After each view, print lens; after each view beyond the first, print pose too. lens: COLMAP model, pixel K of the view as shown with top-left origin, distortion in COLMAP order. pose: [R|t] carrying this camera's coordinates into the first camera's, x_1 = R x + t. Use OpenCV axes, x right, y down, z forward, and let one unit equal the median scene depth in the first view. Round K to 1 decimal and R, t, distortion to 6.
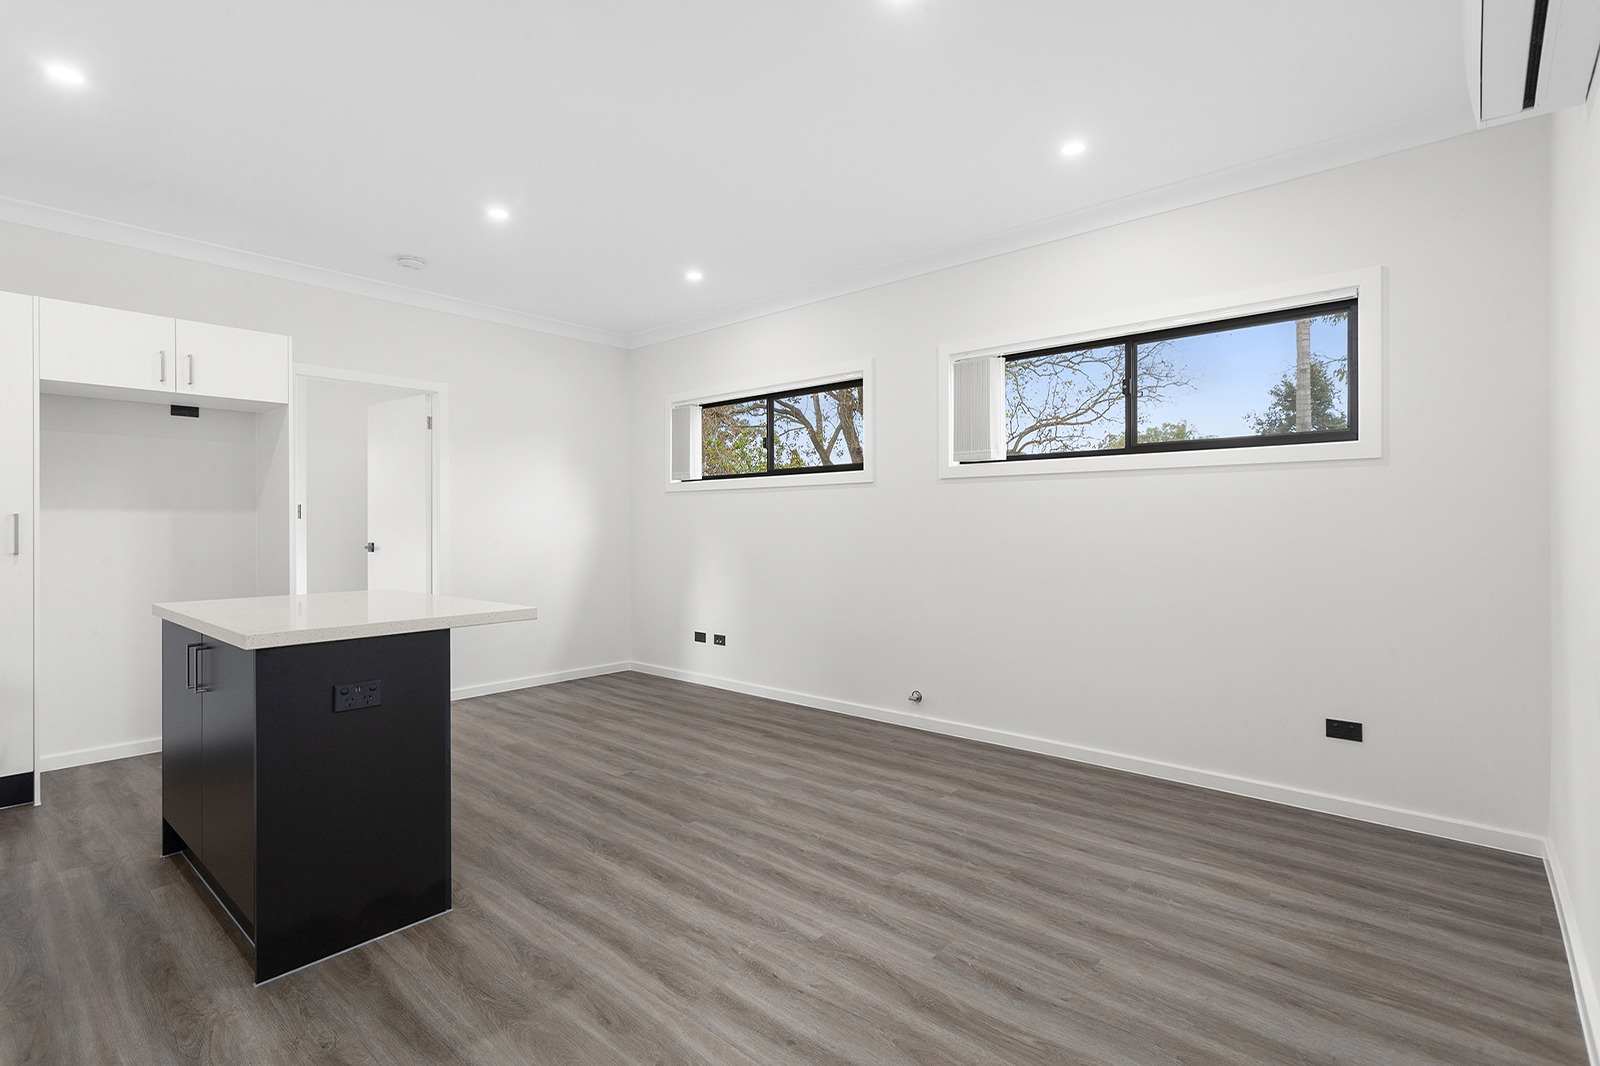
lens RADIAL K [[778.9, 0, 800.6], [0, 778.9, 519.1], [0, 0, 1]] dist [0.015524, -0.001923]
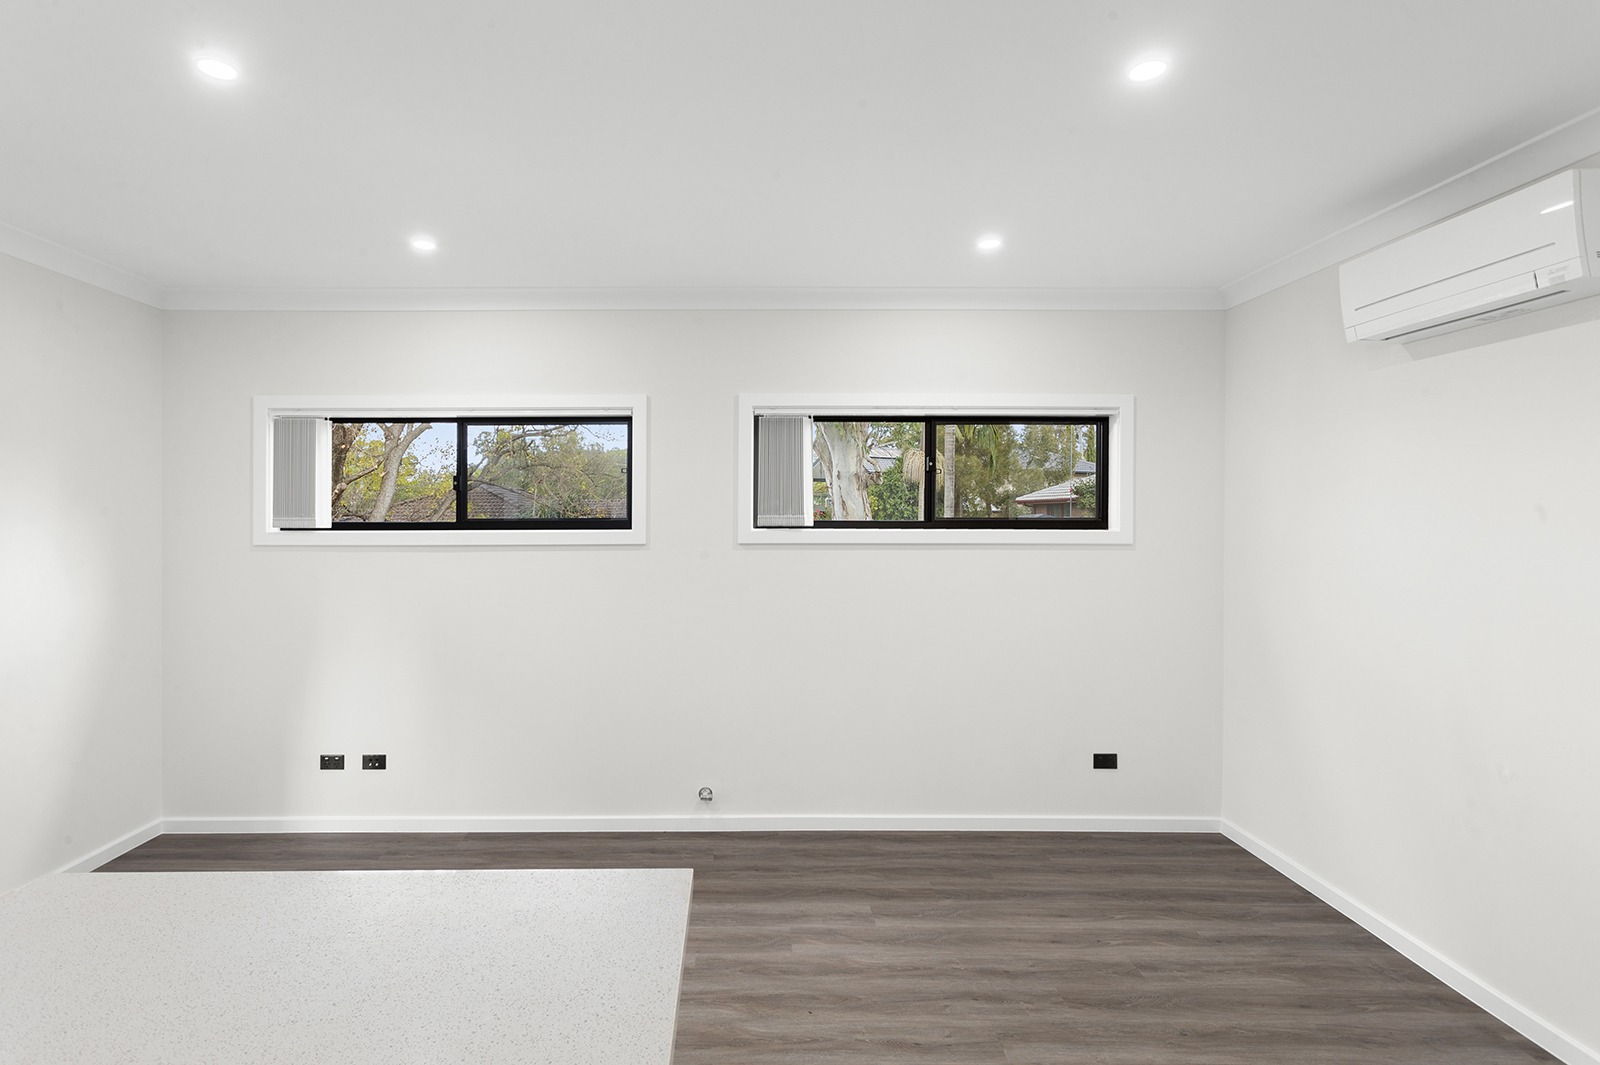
lens RADIAL K [[778.9, 0, 781.0], [0, 778.9, 524.3], [0, 0, 1]] dist [0.015524, -0.001923]
pose [[0.747835, 0.002923, 0.663878, -0.508414], [-0.007921, 0.999958, 0.004521, -0.107843], [-0.663837, -0.008640, 0.747827, 0.409822]]
